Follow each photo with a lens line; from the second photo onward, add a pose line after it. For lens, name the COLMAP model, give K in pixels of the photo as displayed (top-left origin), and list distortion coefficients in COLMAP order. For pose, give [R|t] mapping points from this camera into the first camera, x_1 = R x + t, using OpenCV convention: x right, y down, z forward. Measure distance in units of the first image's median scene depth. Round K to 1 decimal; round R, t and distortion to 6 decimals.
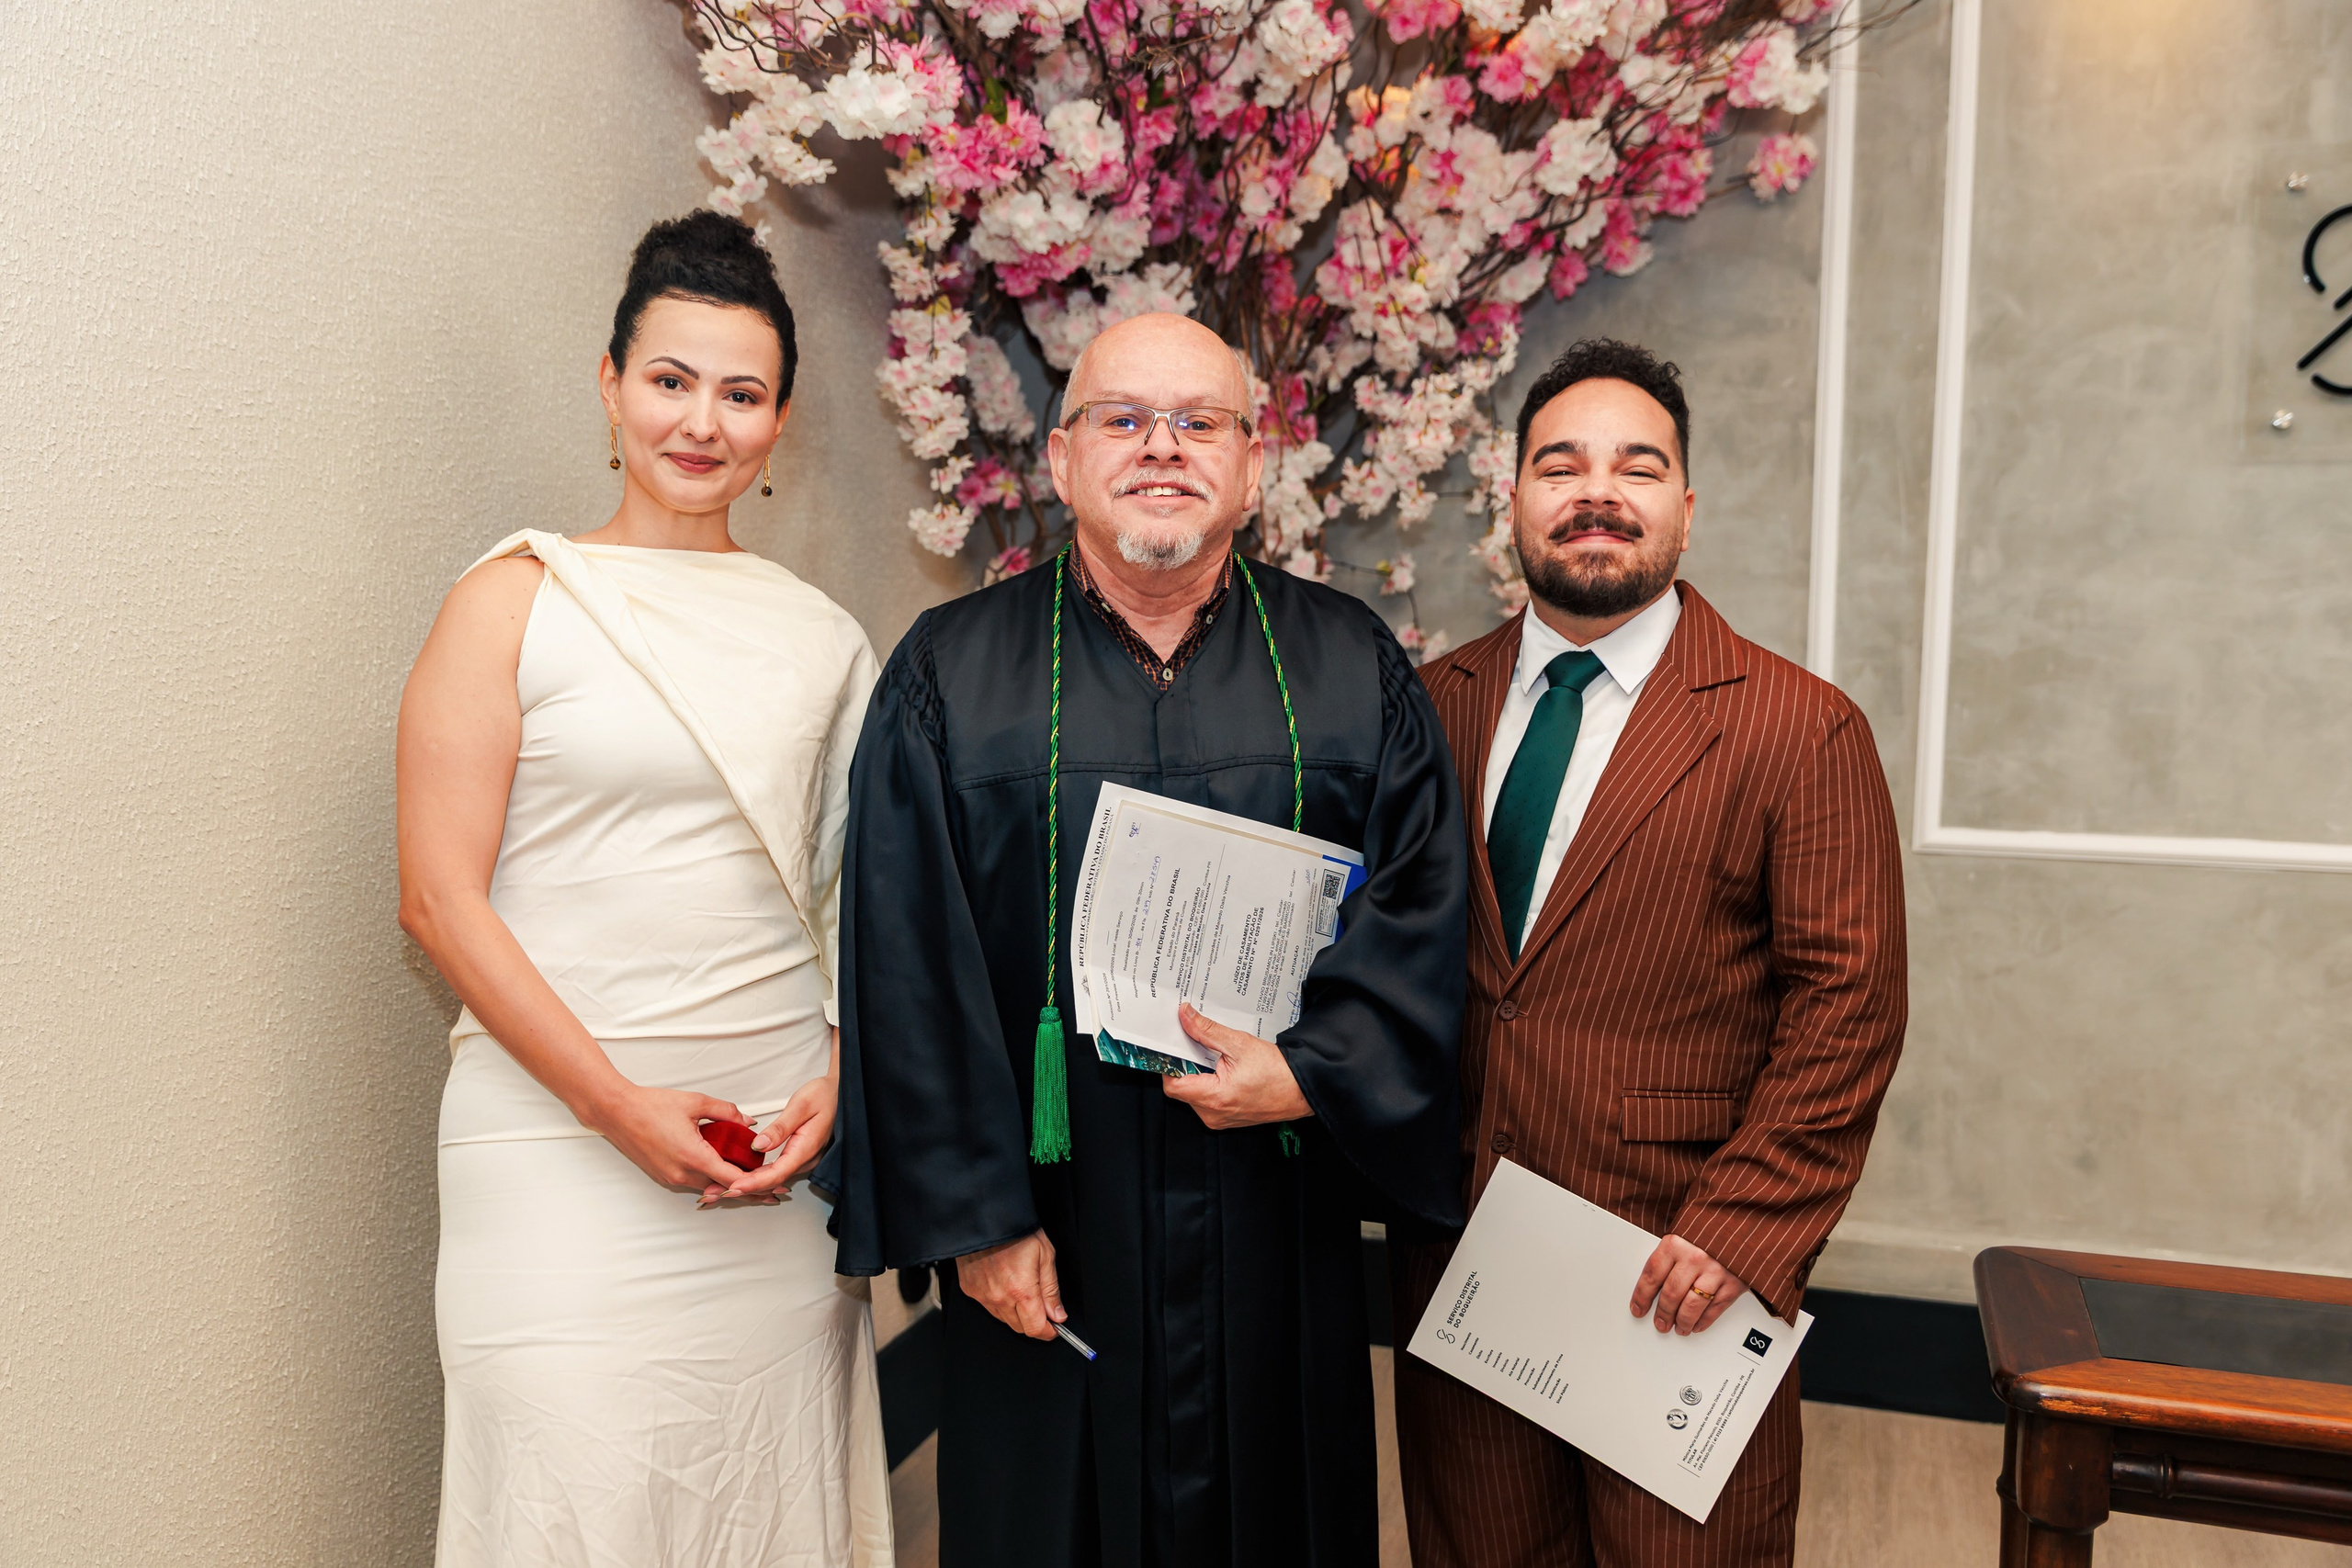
lens RADIAL K [[2130.8, 0, 1165.1], [0, 2130.8, 794.6], [0, 0, 1]] dist [-0.006106, 0.019059]
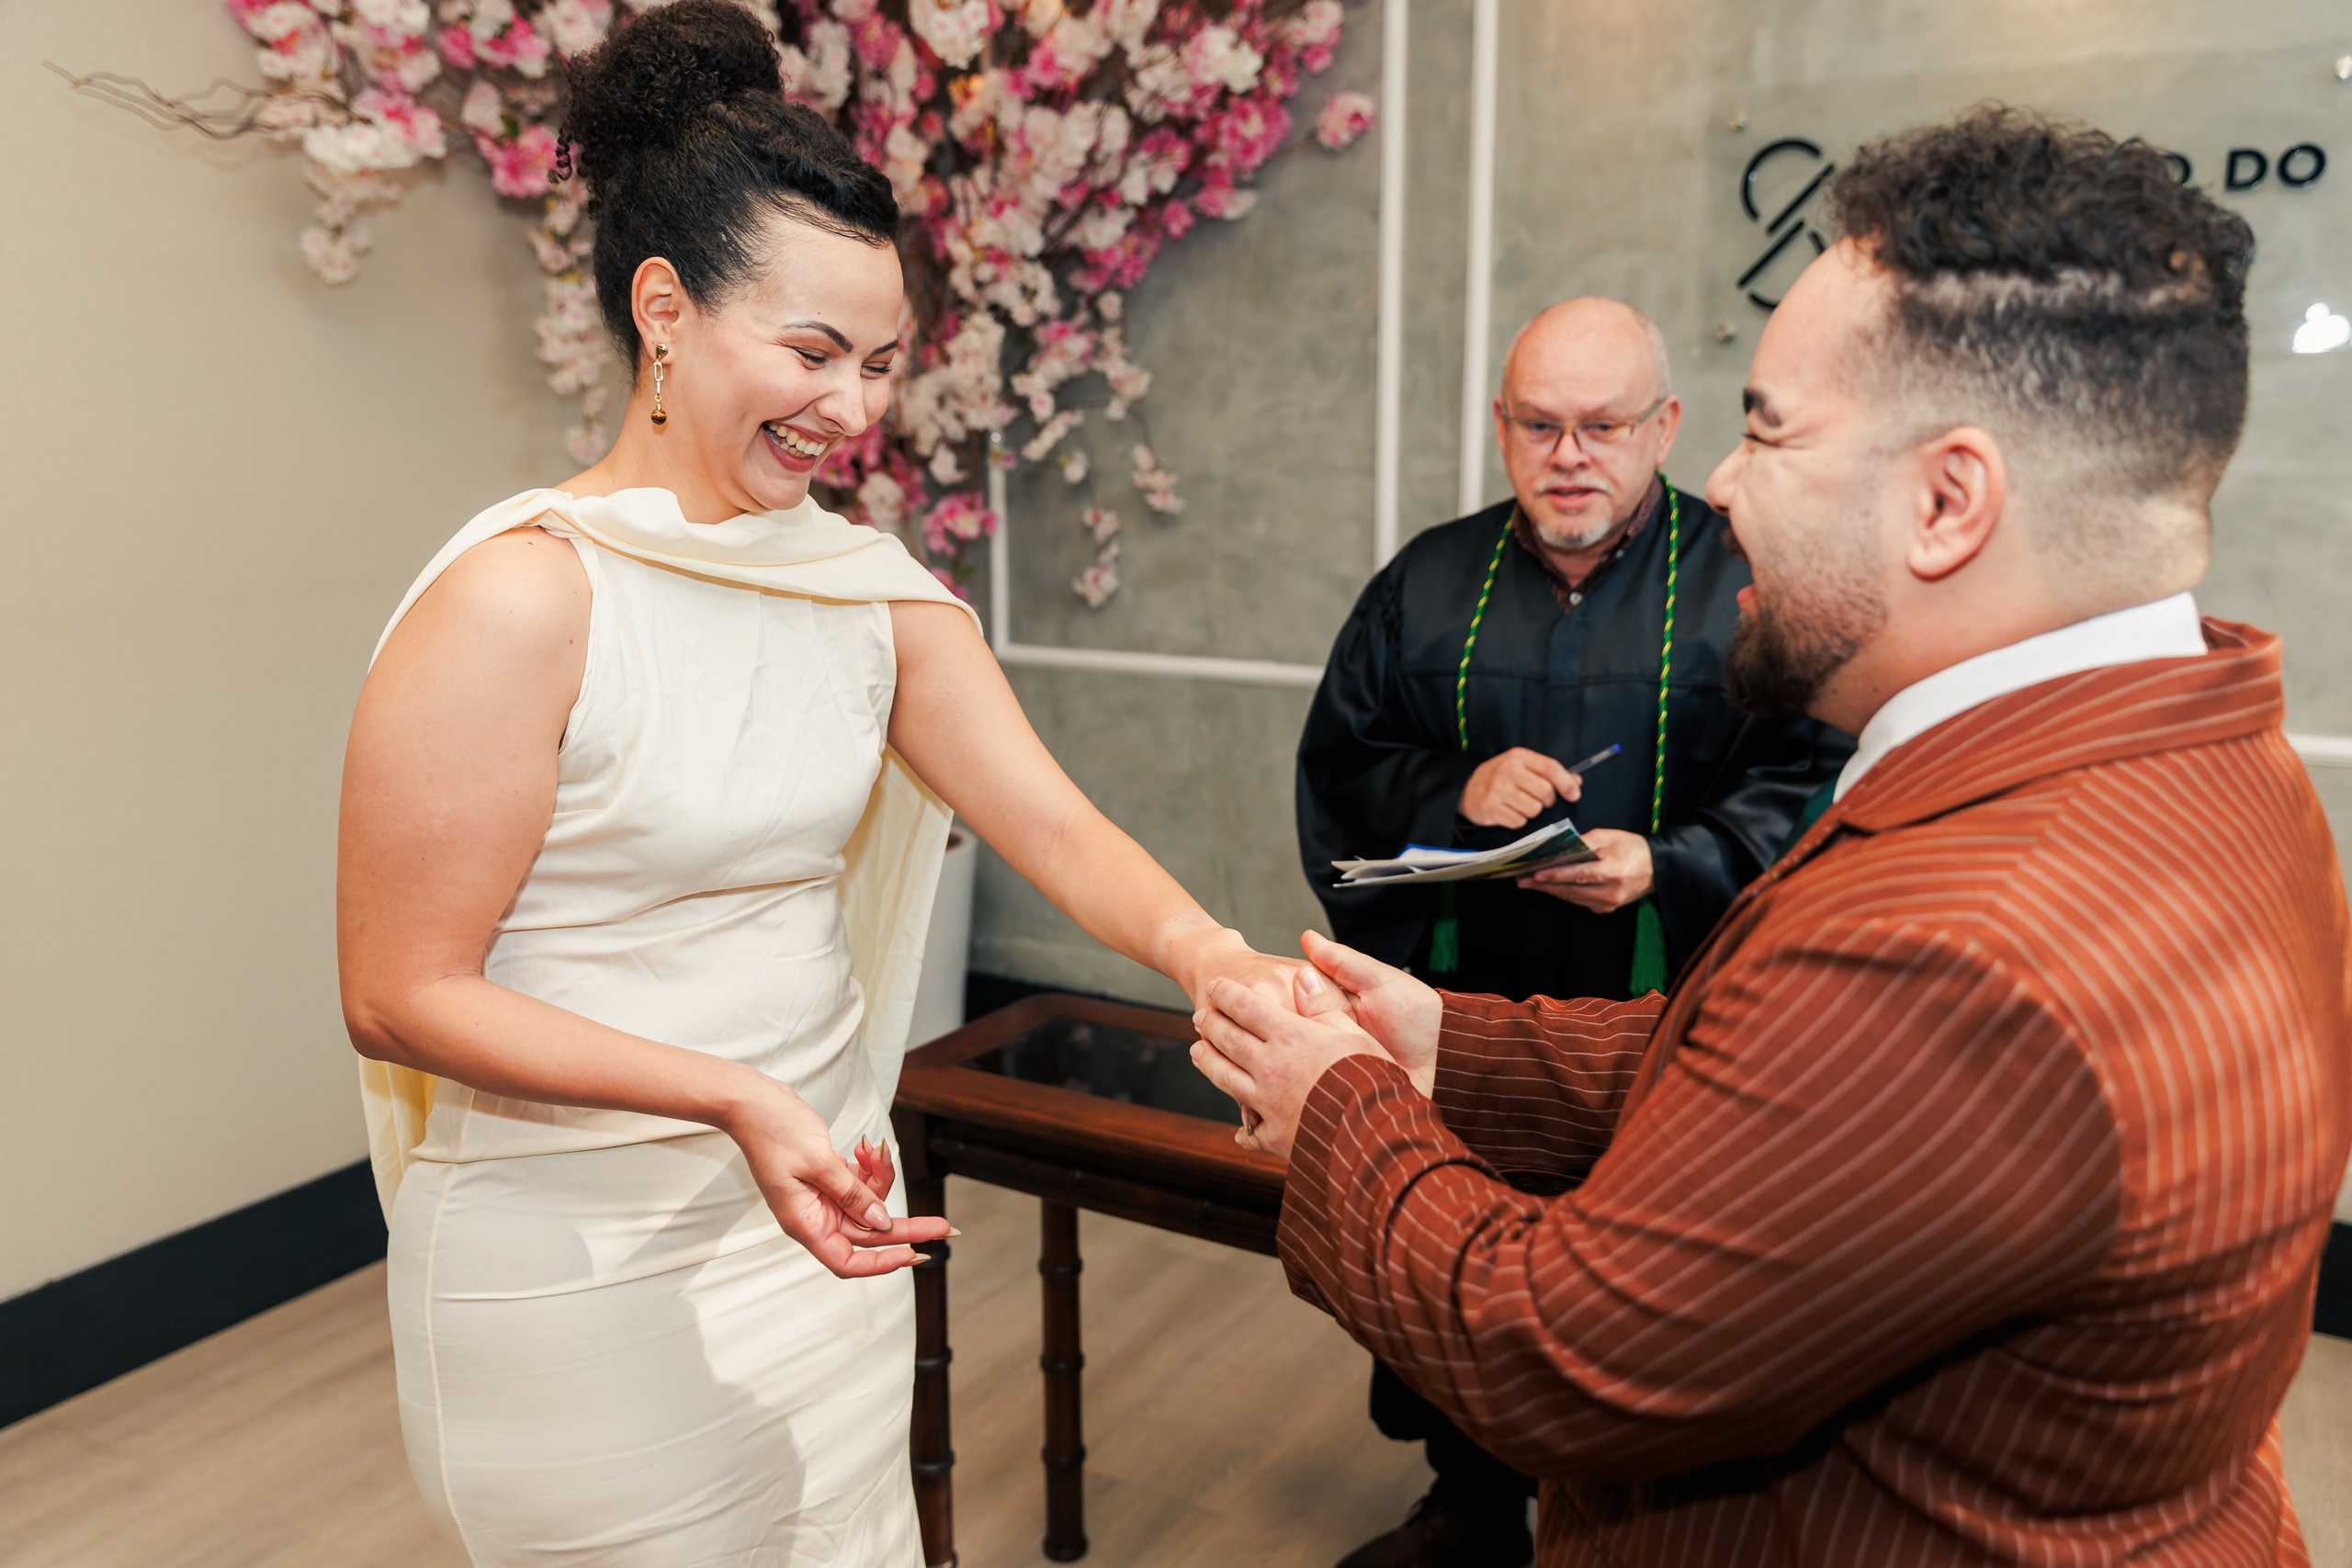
lens RADIAL K [[1889.3, 0, 1176.0], [0, 1889.3, 784.0], [0, 0, 1]] dist [0.036084, -0.009415]
pose [[0.976197, 0.030780, -0.214691, 0.465802], [-0.012418, 0.996187, 0.086359, -0.016666], [0.216531, -0.081637, 0.972857, -0.092151]]
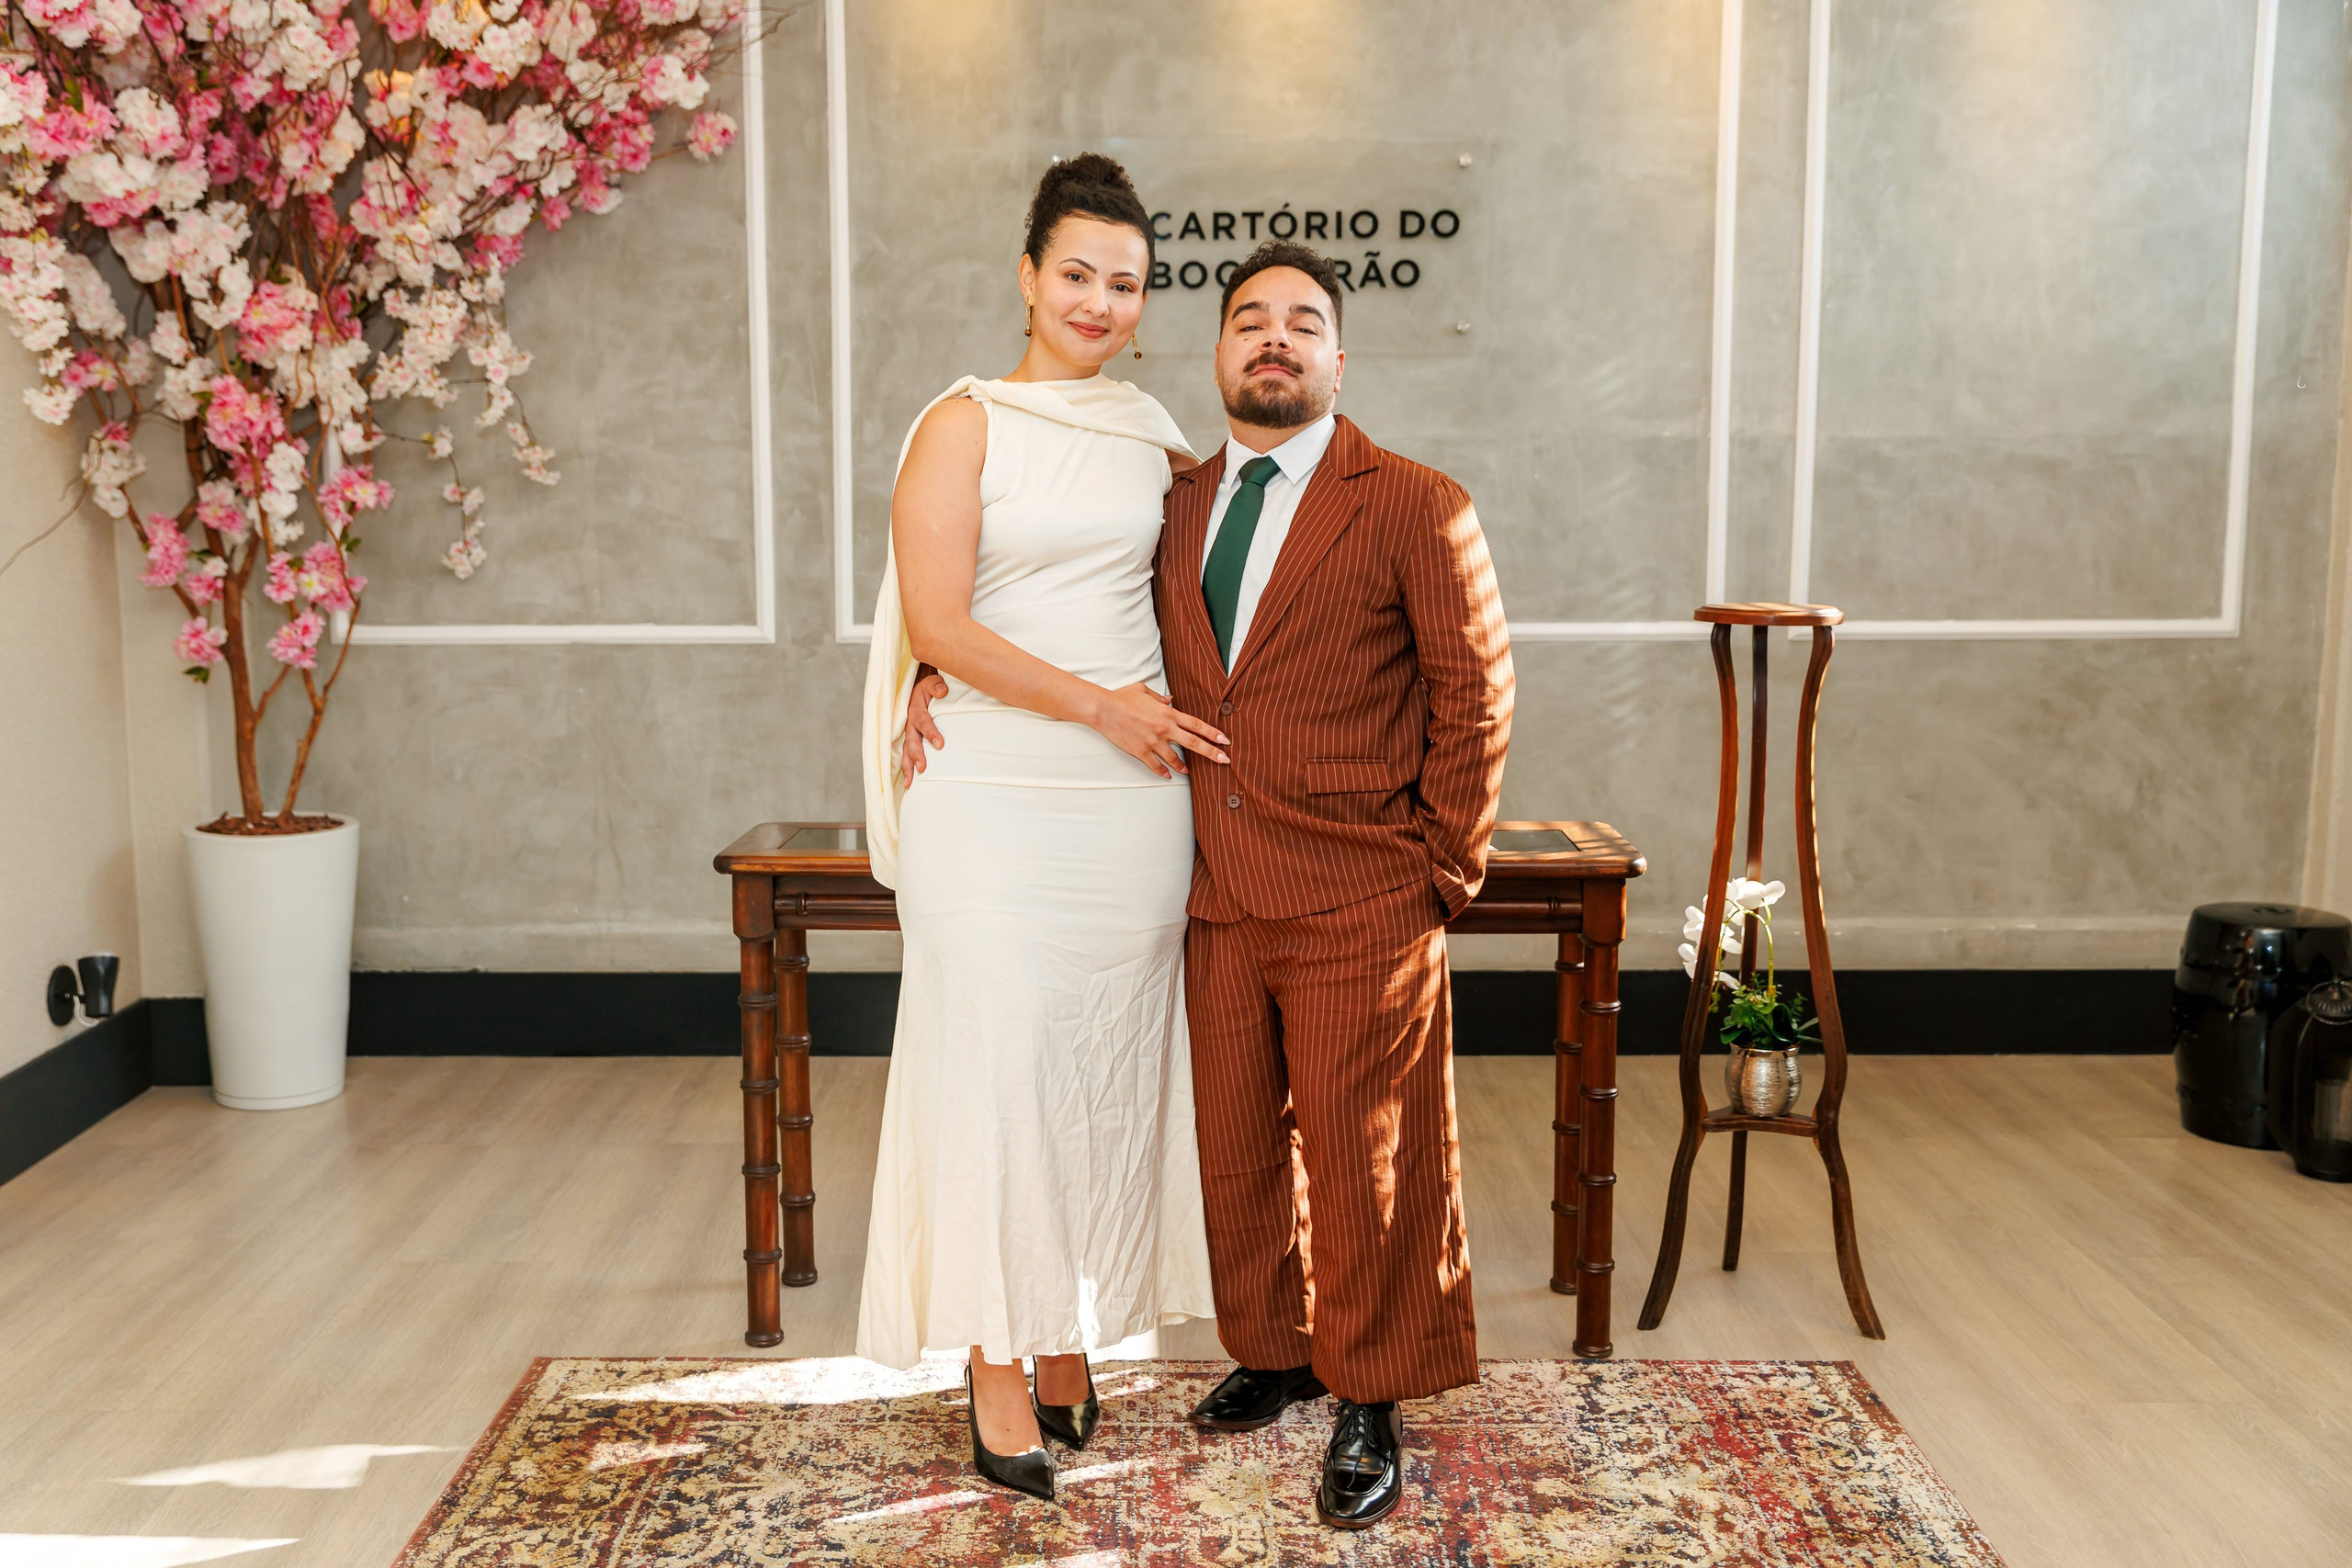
lens RADIAL K [[2389.9, 0, 1101.3], [0, 2389.9, 792.8], [0, 0, 1]] dist [0.012389, 0.011004]
pose [[0.953122, -0.050803, 0.298292, 0.054990], [0.043095, 0.998547, 0.032366, 0.087225], [-0.299502, -0.017994, 0.953926, -0.561777]]
